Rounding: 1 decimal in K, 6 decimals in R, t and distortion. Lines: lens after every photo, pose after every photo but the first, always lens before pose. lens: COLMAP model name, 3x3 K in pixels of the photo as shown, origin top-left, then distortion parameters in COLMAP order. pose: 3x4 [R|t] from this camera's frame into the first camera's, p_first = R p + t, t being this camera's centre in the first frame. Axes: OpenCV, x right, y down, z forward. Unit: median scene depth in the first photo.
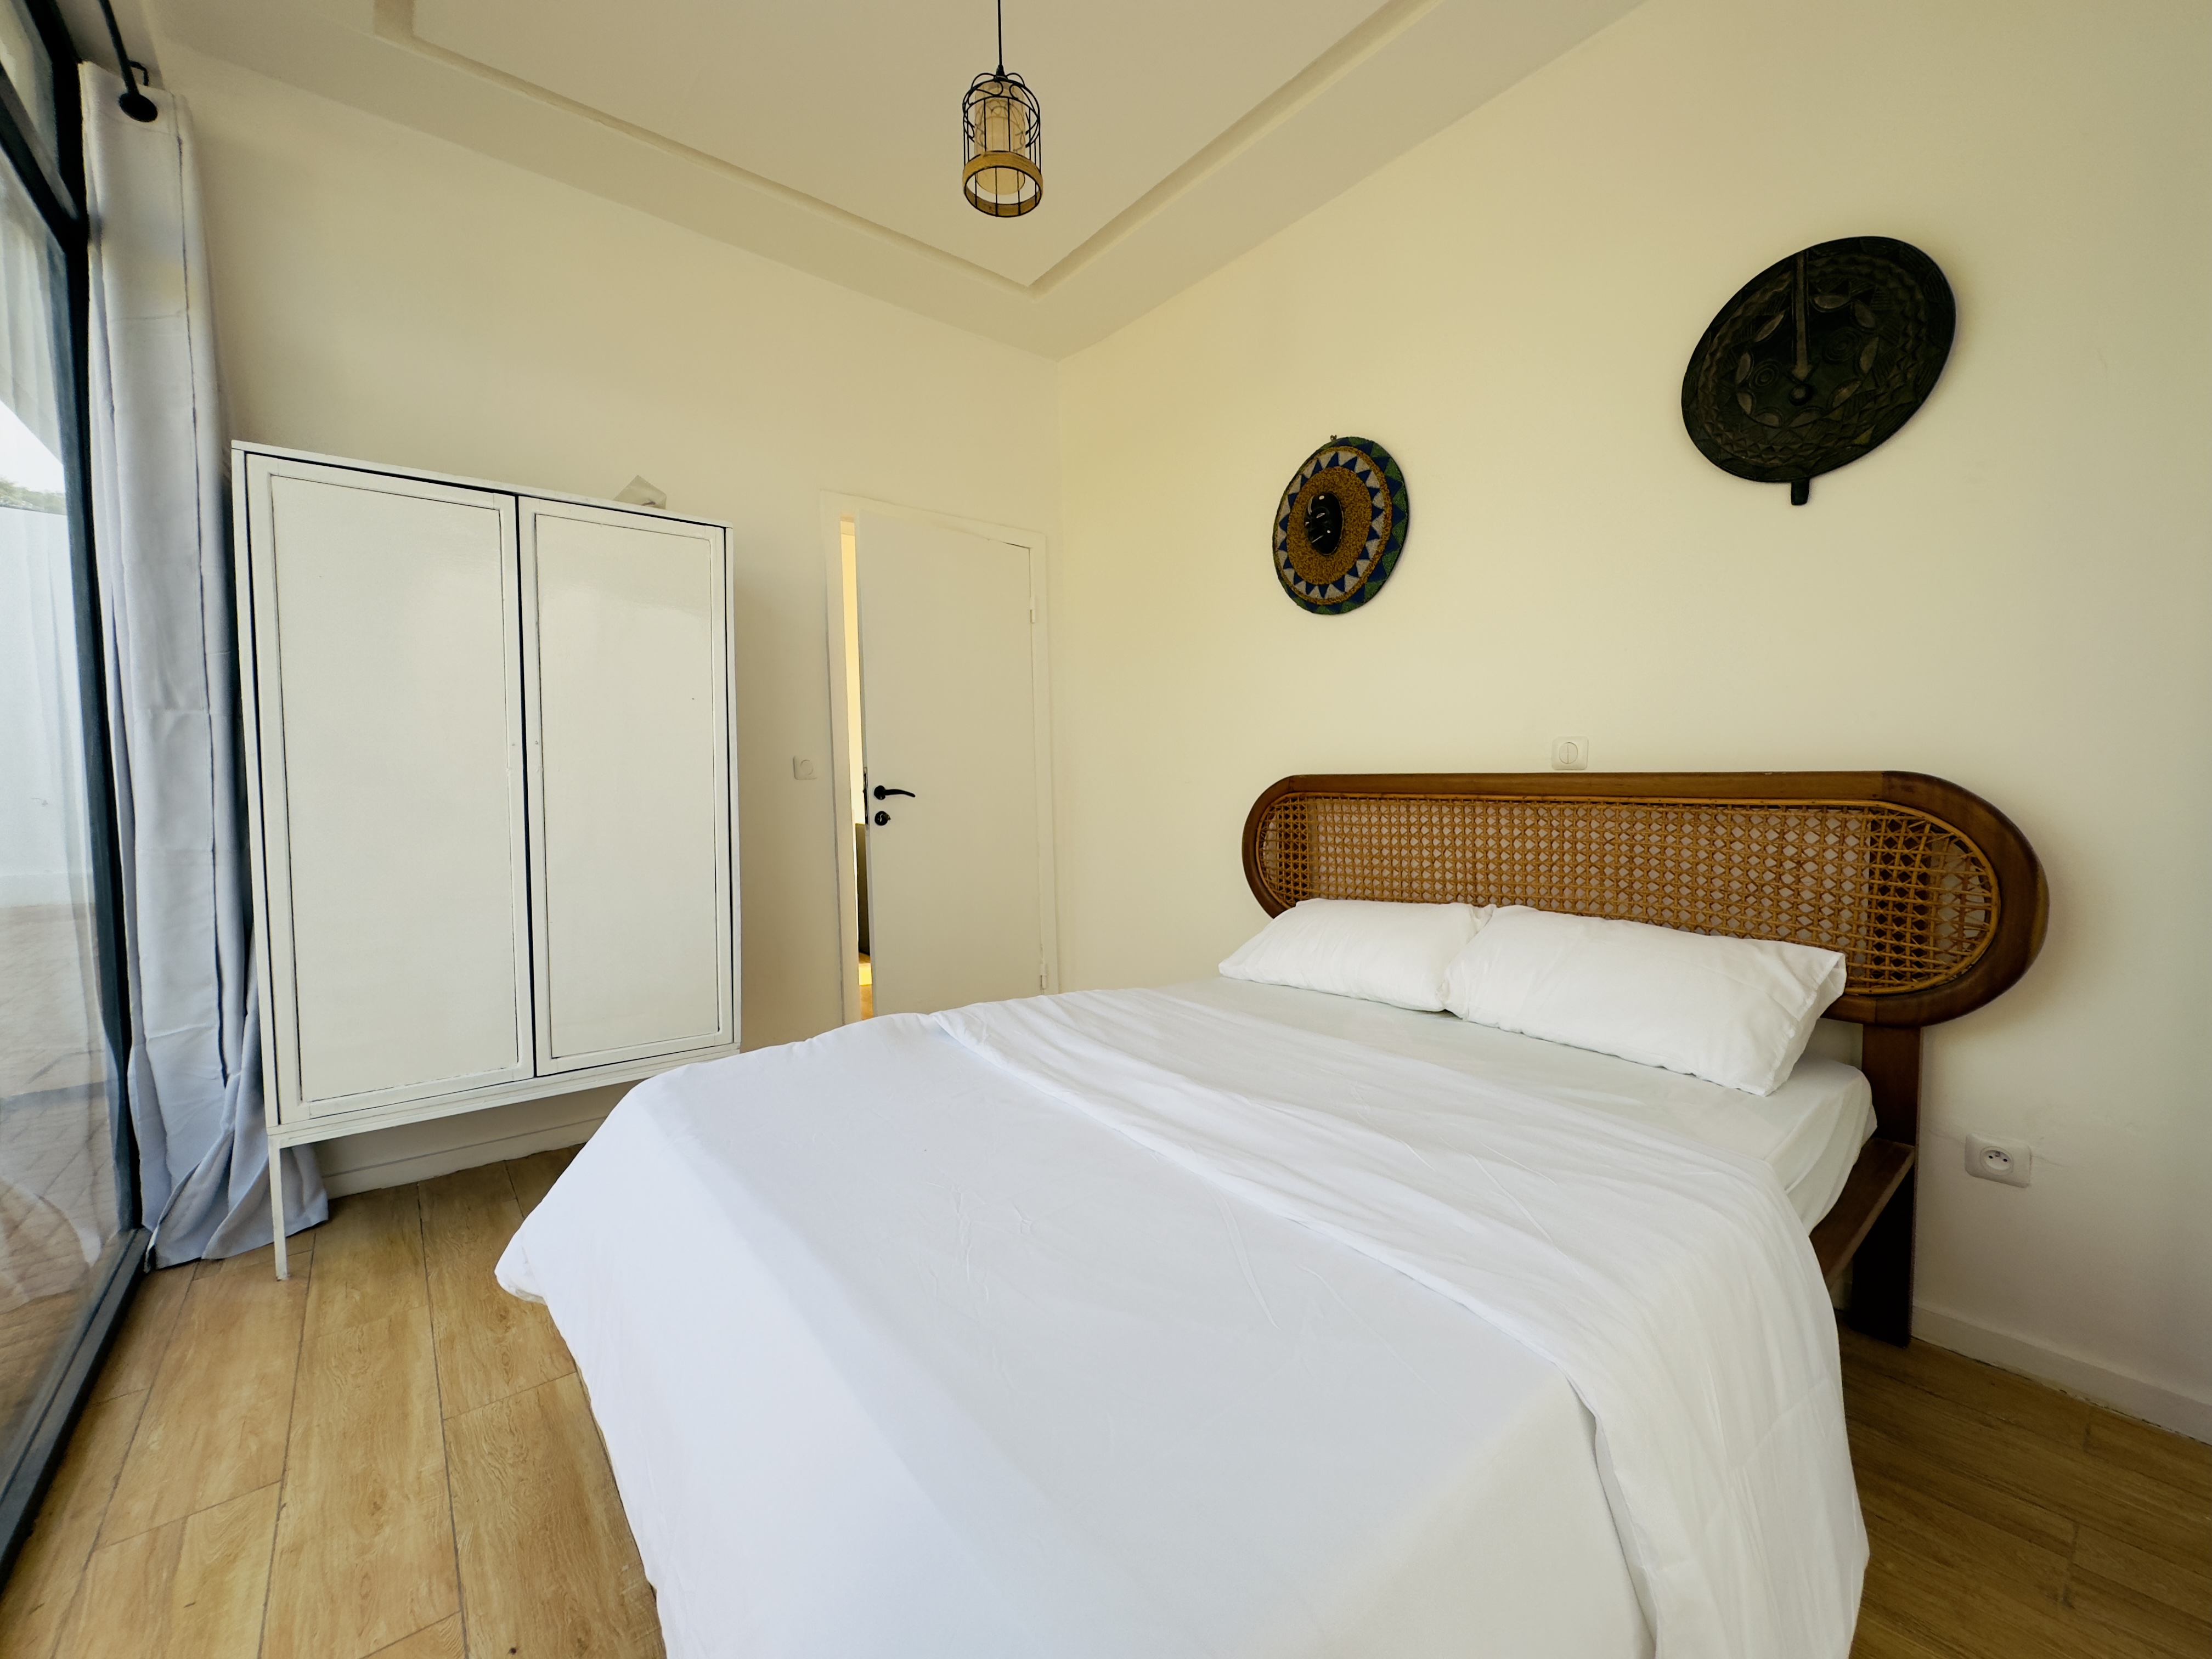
lens RADIAL K [[888.8, 0, 1099.1], [0, 888.8, 832.7], [0, 0, 1]] dist [-0.000860, 0.000030]
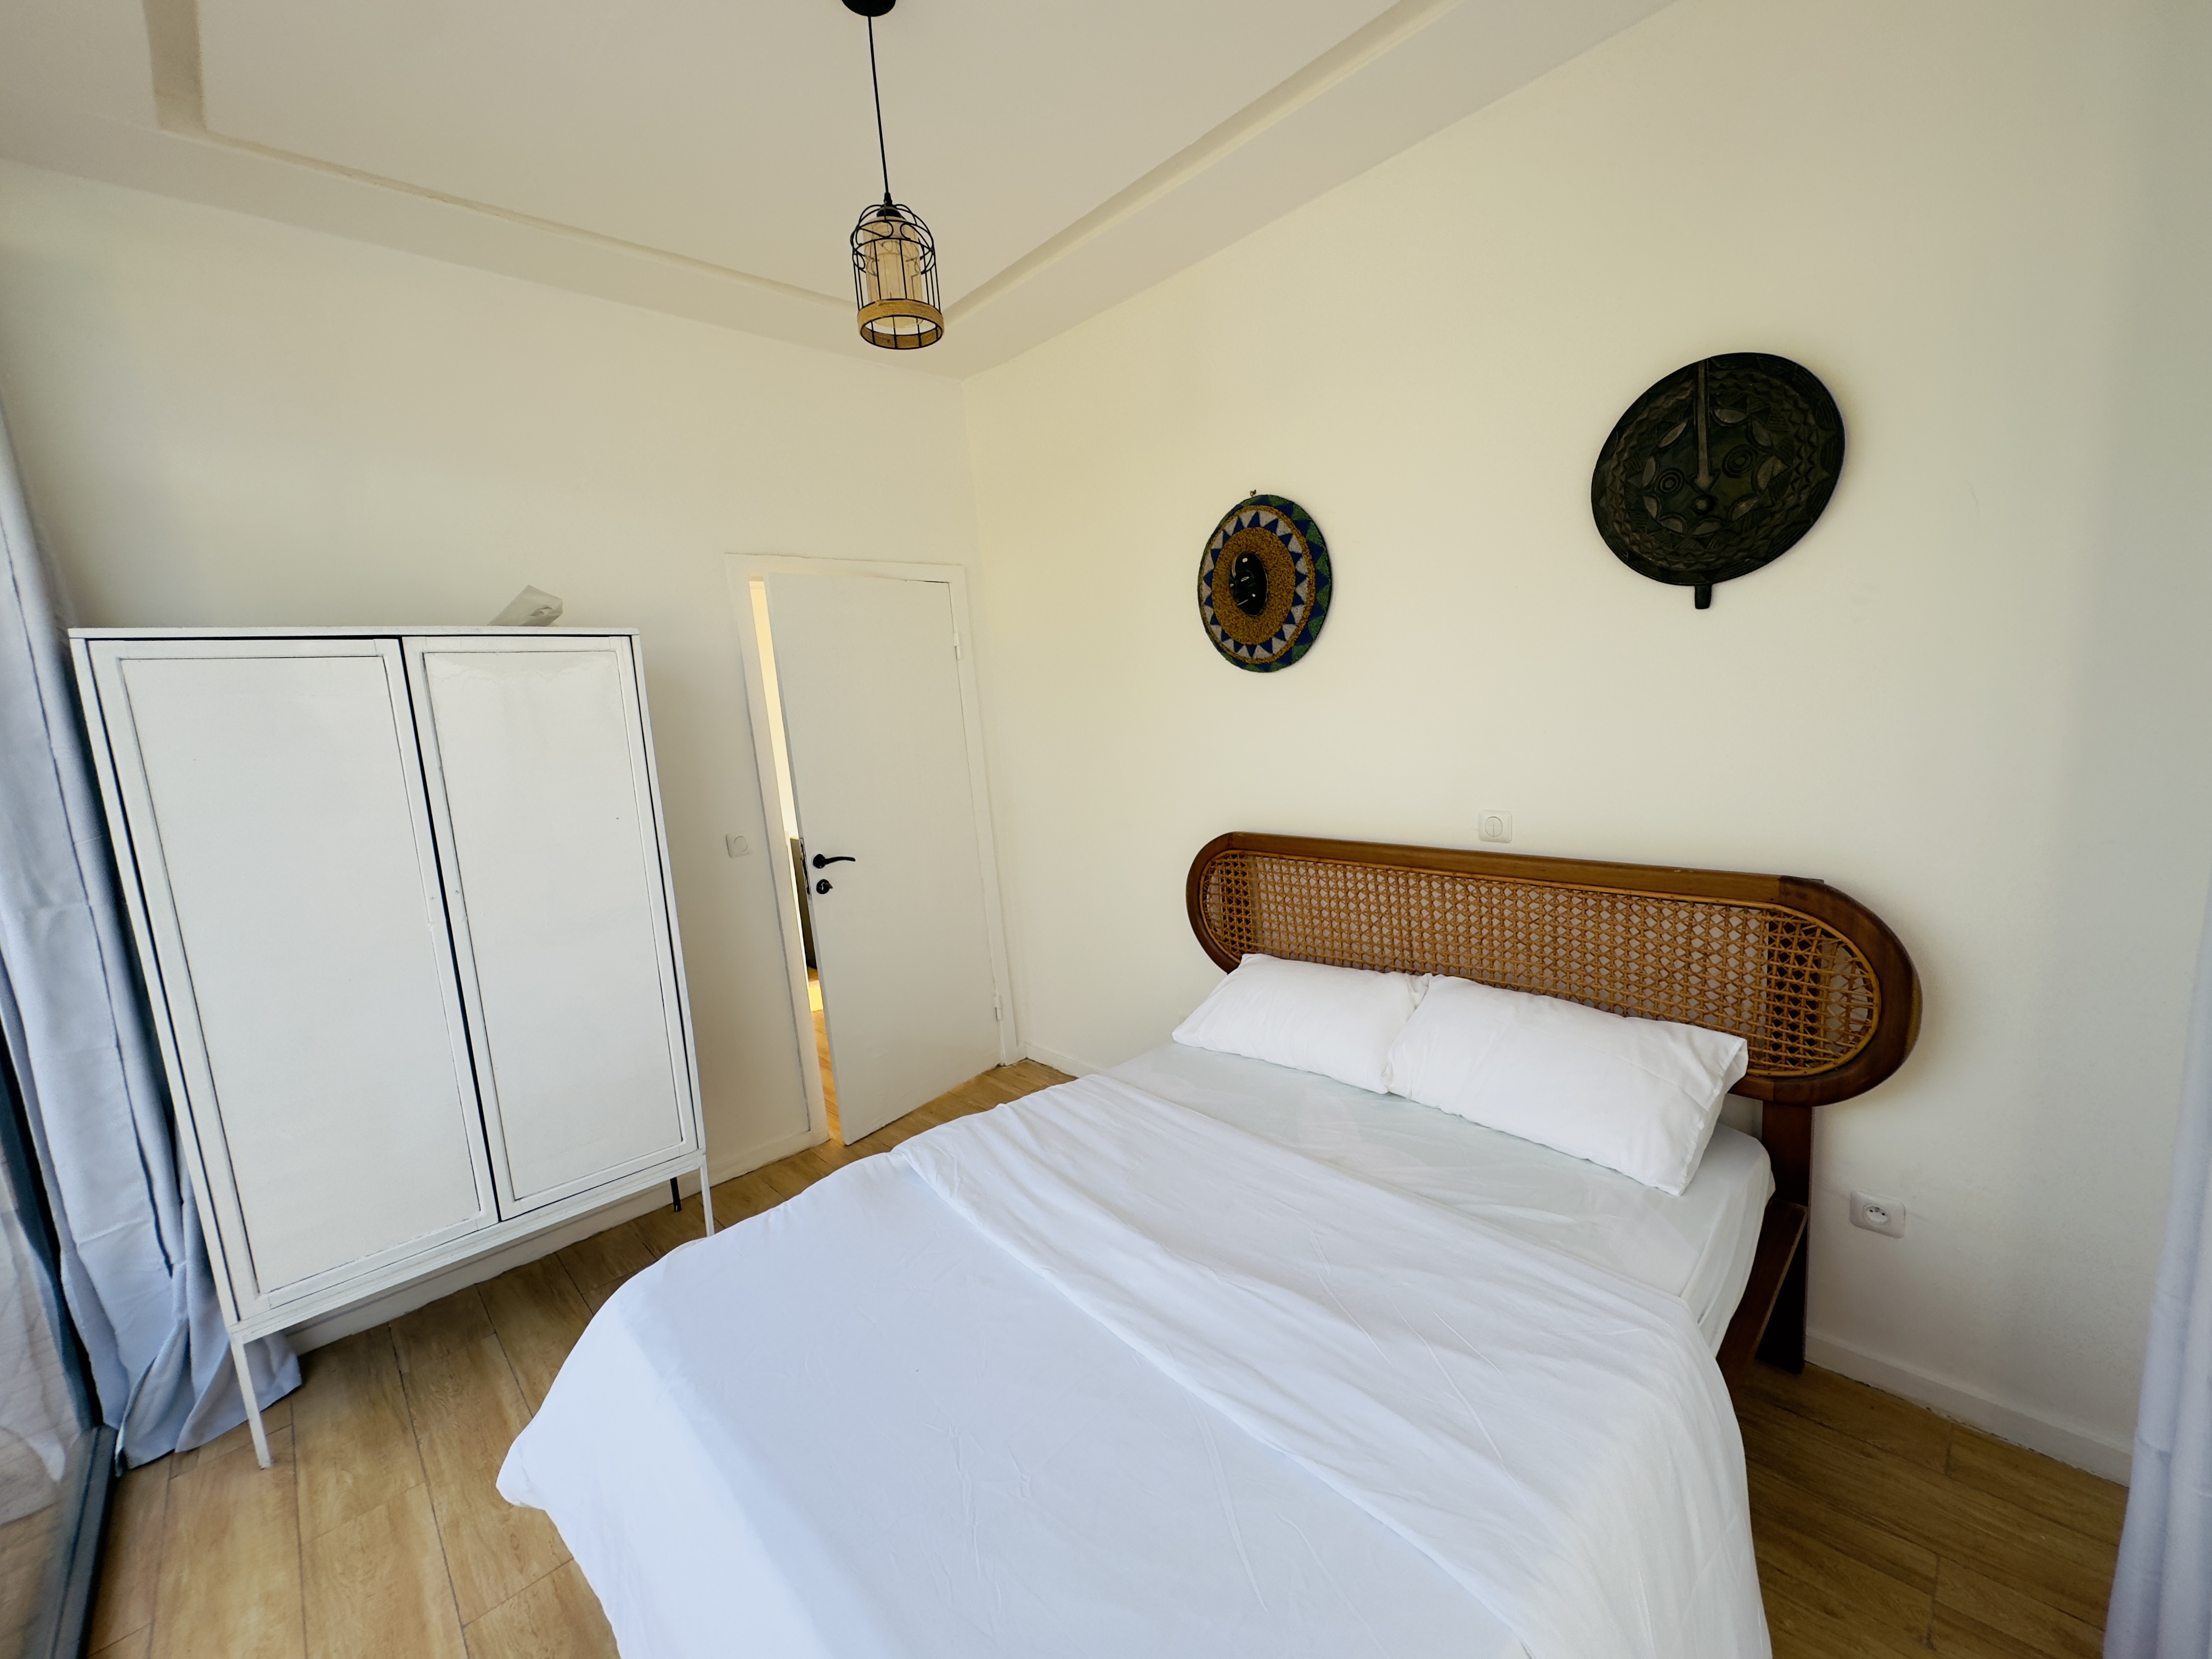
lens RADIAL K [[888.8, 0, 1099.1], [0, 888.8, 832.7], [0, 0, 1]] dist [-0.000860, 0.000030]
pose [[0.994713, -0.076420, 0.068597, -0.004110], [0.070224, 0.993589, 0.088601, -0.223201], [-0.074928, -0.083315, 0.993702, -0.000663]]
